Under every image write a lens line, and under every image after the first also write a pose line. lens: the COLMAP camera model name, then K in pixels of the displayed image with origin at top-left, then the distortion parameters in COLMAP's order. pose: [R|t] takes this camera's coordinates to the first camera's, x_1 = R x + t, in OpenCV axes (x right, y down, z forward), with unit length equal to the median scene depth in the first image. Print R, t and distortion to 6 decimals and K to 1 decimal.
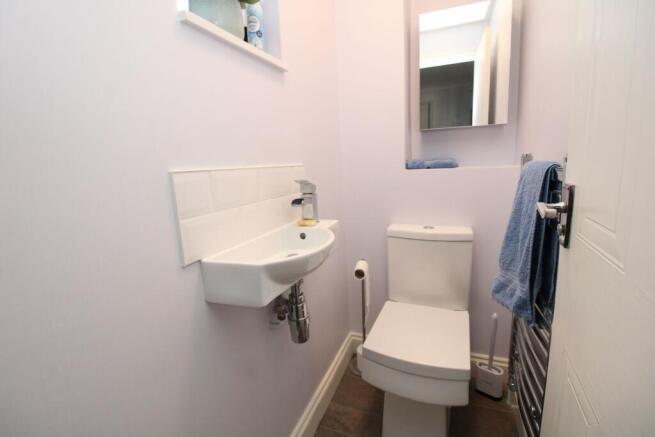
lens RADIAL K [[301.2, 0, 330.7], [0, 301.2, 216.1], [0, 0, 1]] dist [-0.002938, -0.011371]
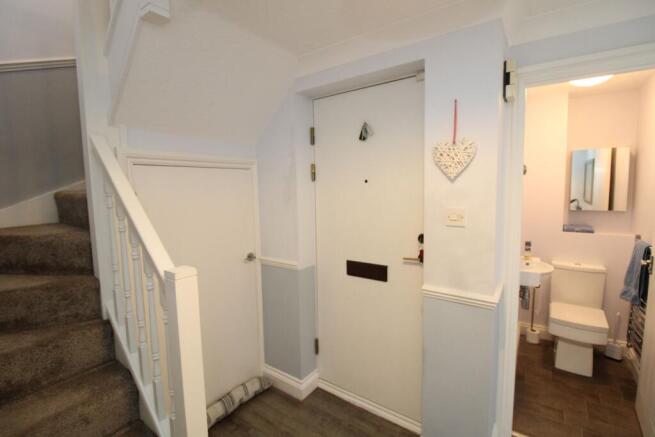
lens RADIAL K [[301.2, 0, 330.7], [0, 301.2, 216.1], [0, 0, 1]] dist [-0.002938, -0.011371]
pose [[0.971900, 0.047993, -0.230449, -0.865055], [-0.064897, 0.995685, -0.066335, -0.042519], [0.226271, 0.079426, 0.970821, -1.352724]]
